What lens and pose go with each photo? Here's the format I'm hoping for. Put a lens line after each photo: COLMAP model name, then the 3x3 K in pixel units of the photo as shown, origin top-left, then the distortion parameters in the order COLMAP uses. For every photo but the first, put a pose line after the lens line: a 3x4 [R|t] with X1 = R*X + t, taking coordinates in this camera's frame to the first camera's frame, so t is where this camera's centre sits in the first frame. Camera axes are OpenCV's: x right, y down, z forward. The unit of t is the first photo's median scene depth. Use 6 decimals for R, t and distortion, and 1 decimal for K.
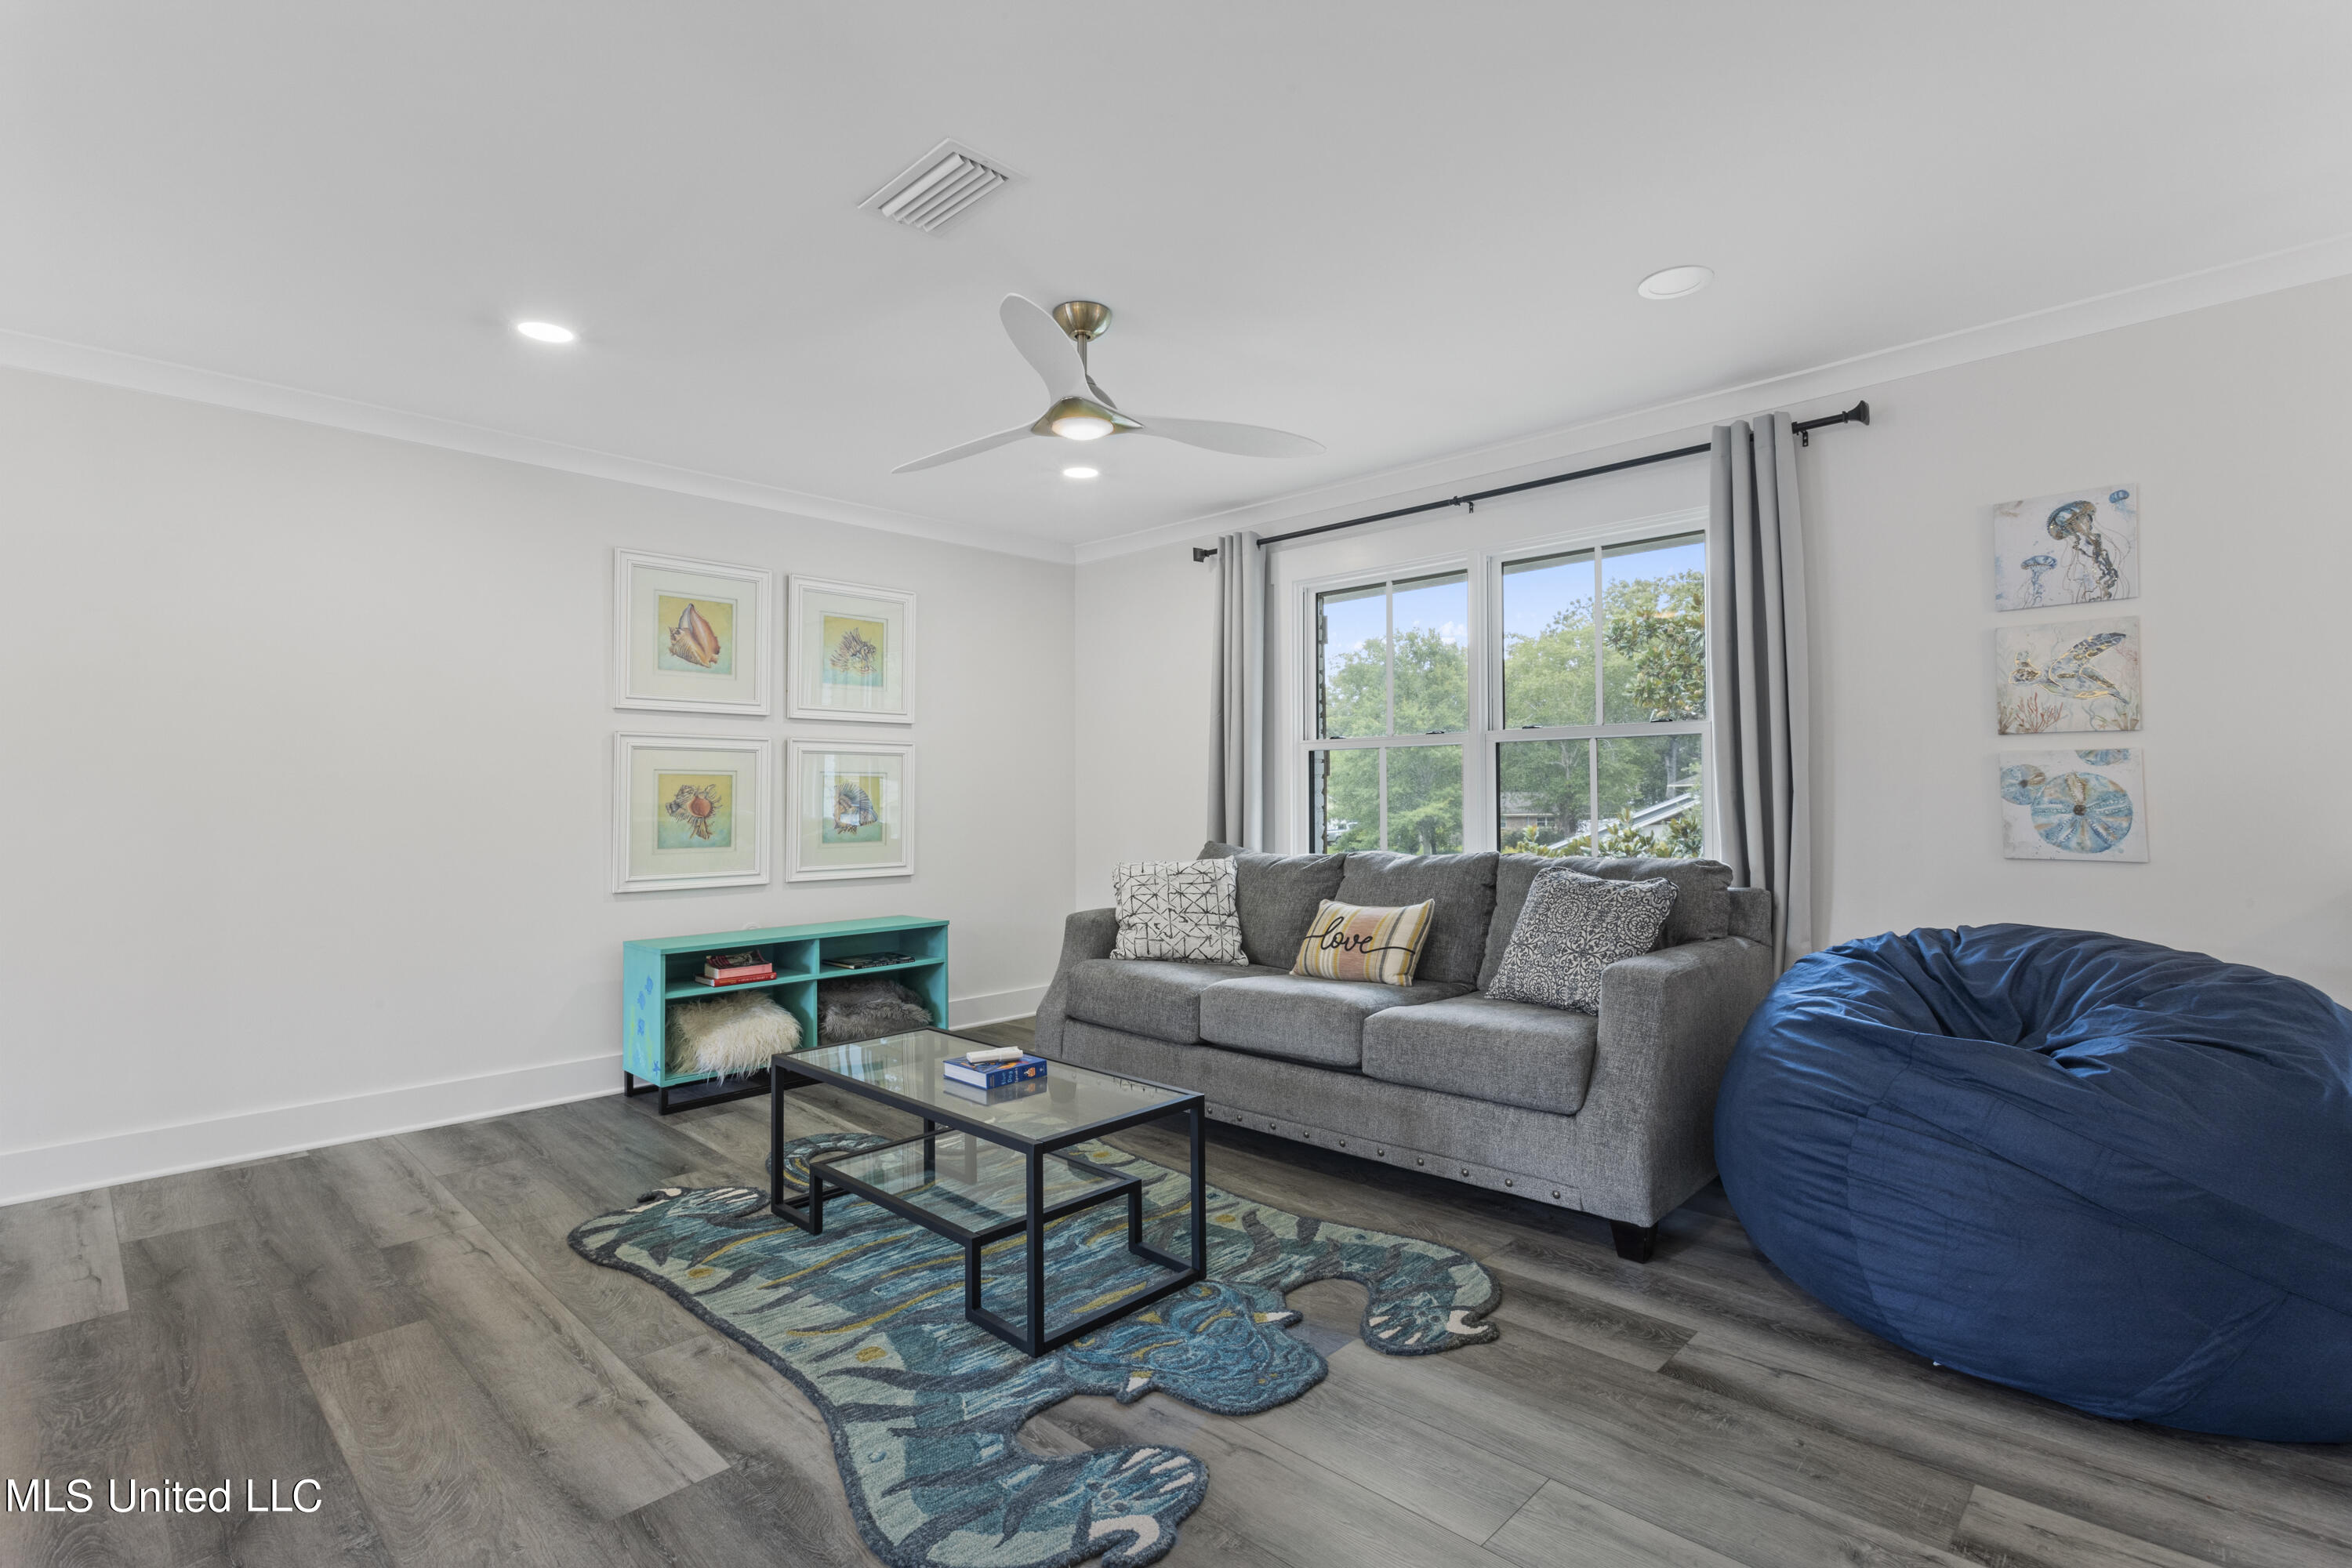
lens RADIAL K [[1114.9, 0, 1176.4], [0, 1114.9, 767.6], [0, 0, 1]] dist [0.001759, -0.000171]
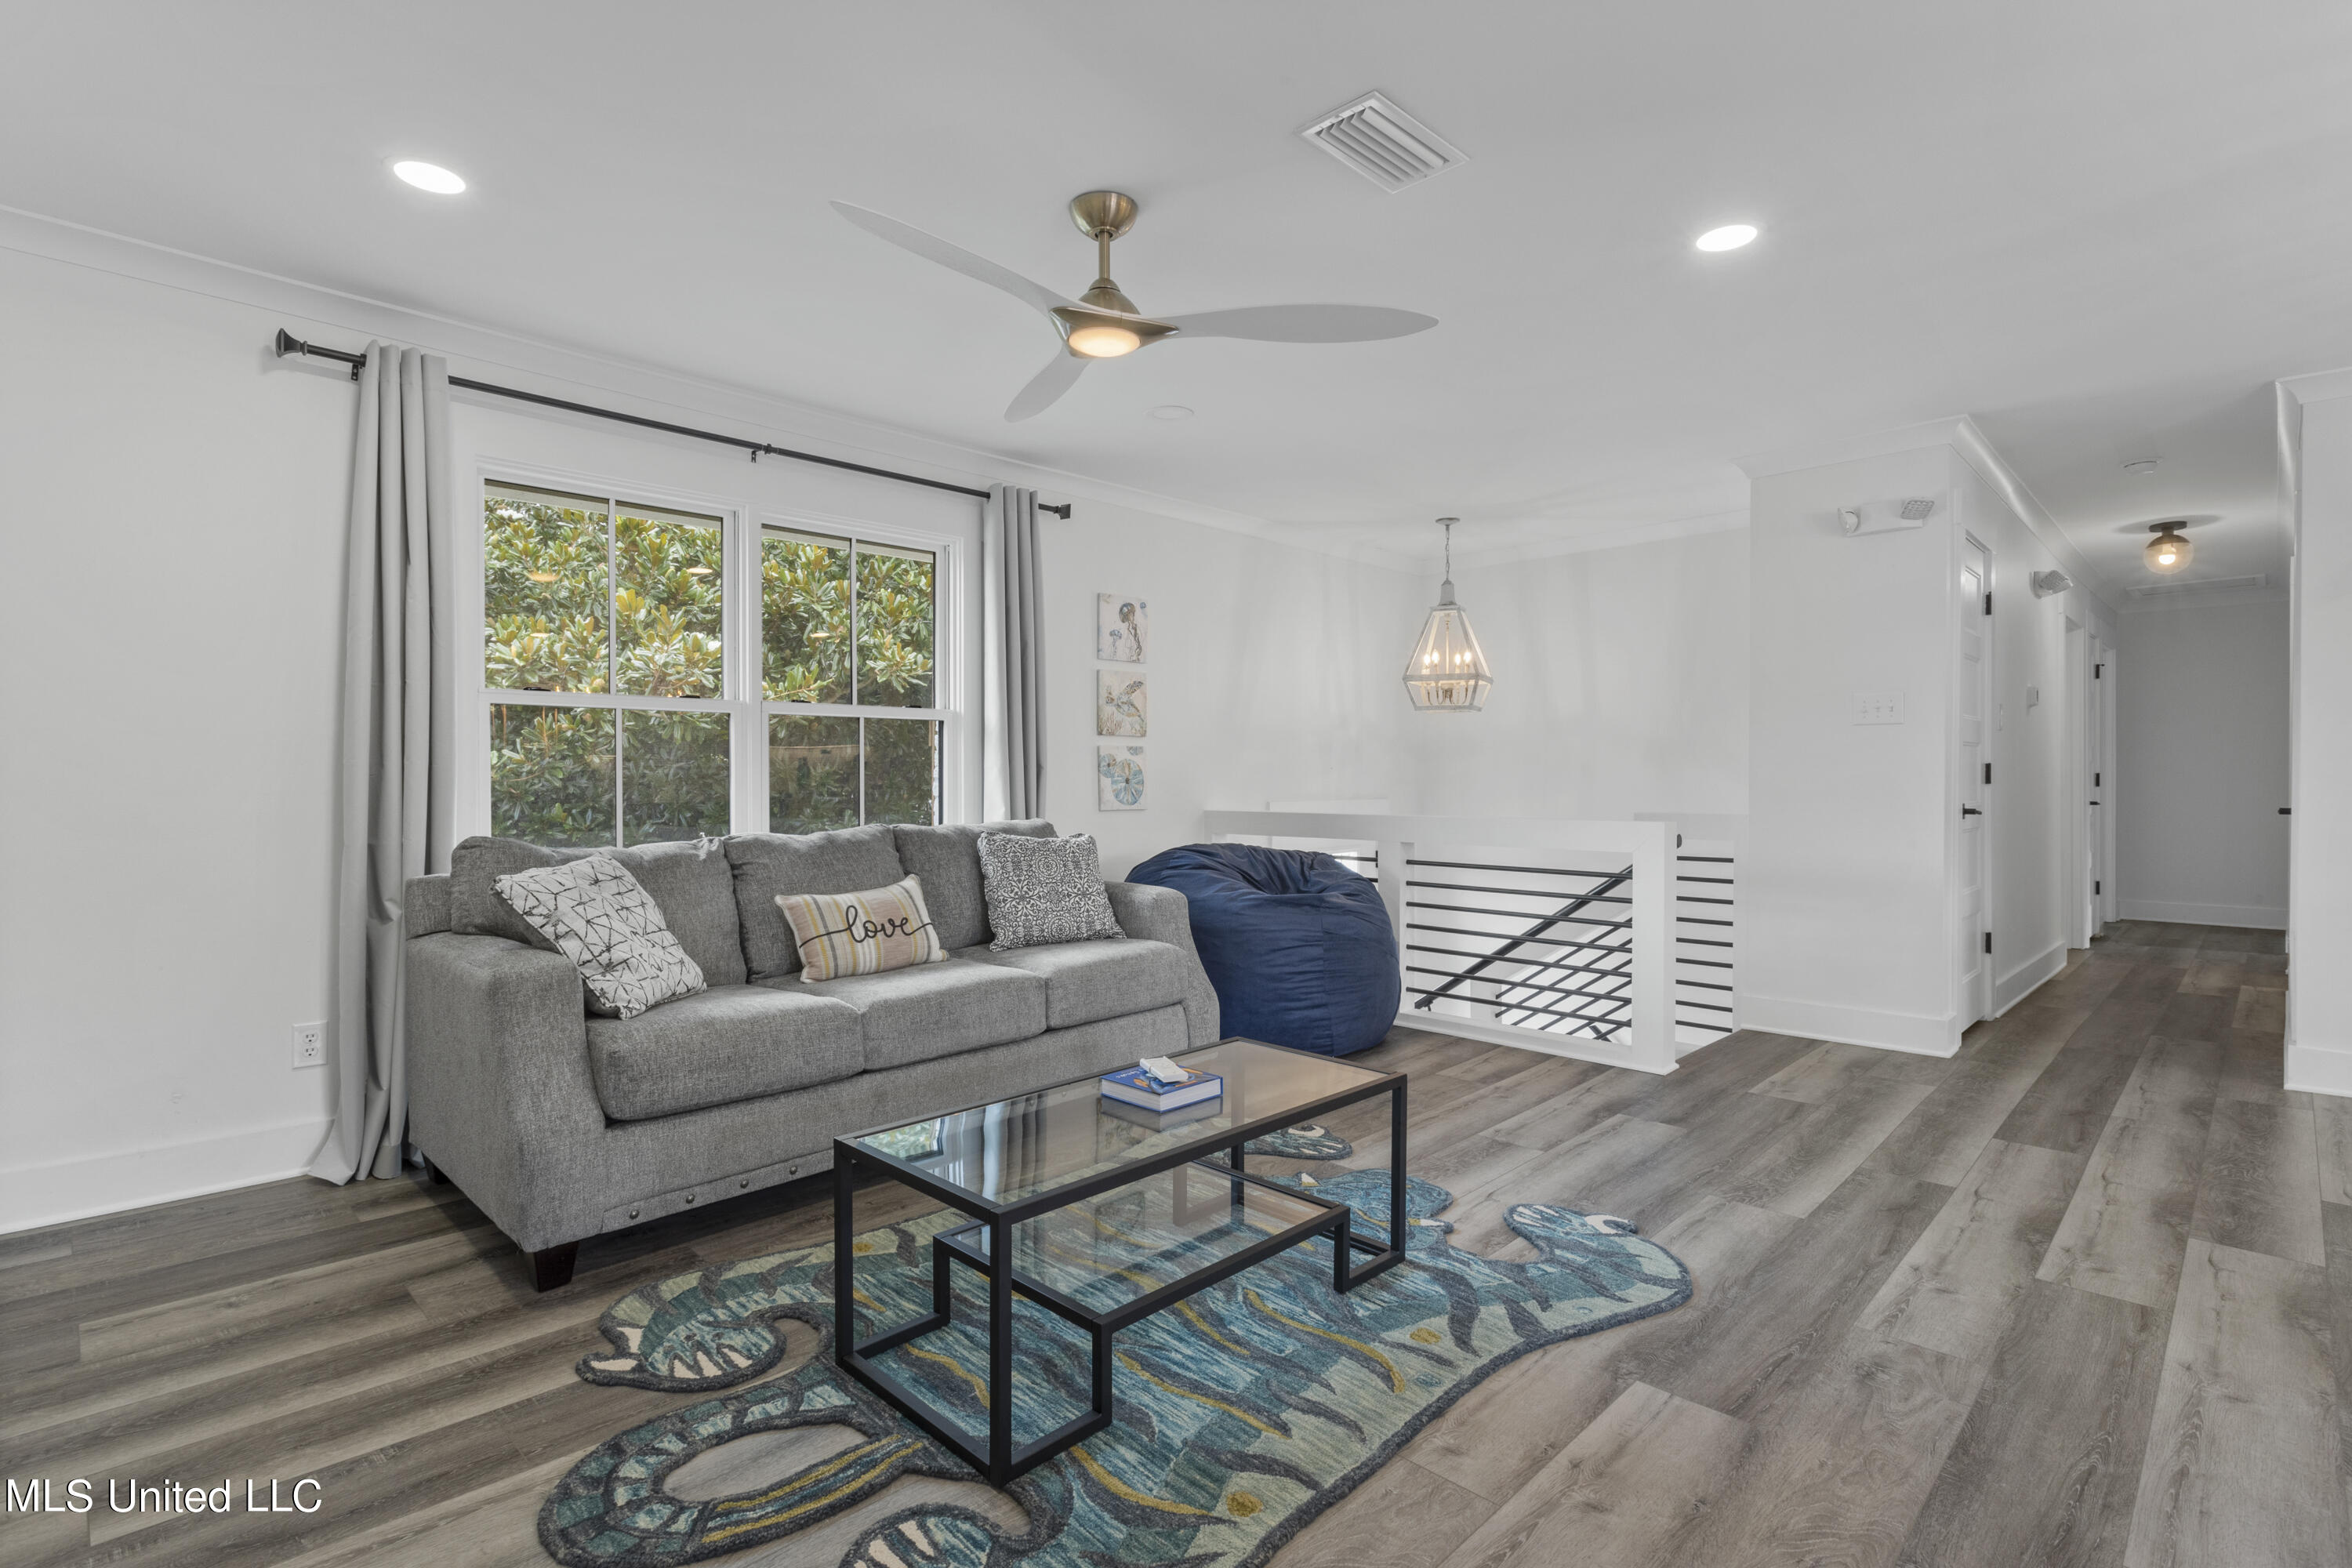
lens RADIAL K [[1114.9, 0, 1176.2], [0, 1114.9, 785.8], [0, 0, 1]] dist [0.001759, -0.000171]
pose [[0.008481, -0.005571, 0.999949, -1.102274], [-0.021901, 0.999744, 0.005756, 0.040433], [-0.999724, -0.021949, 0.008357, 1.080339]]
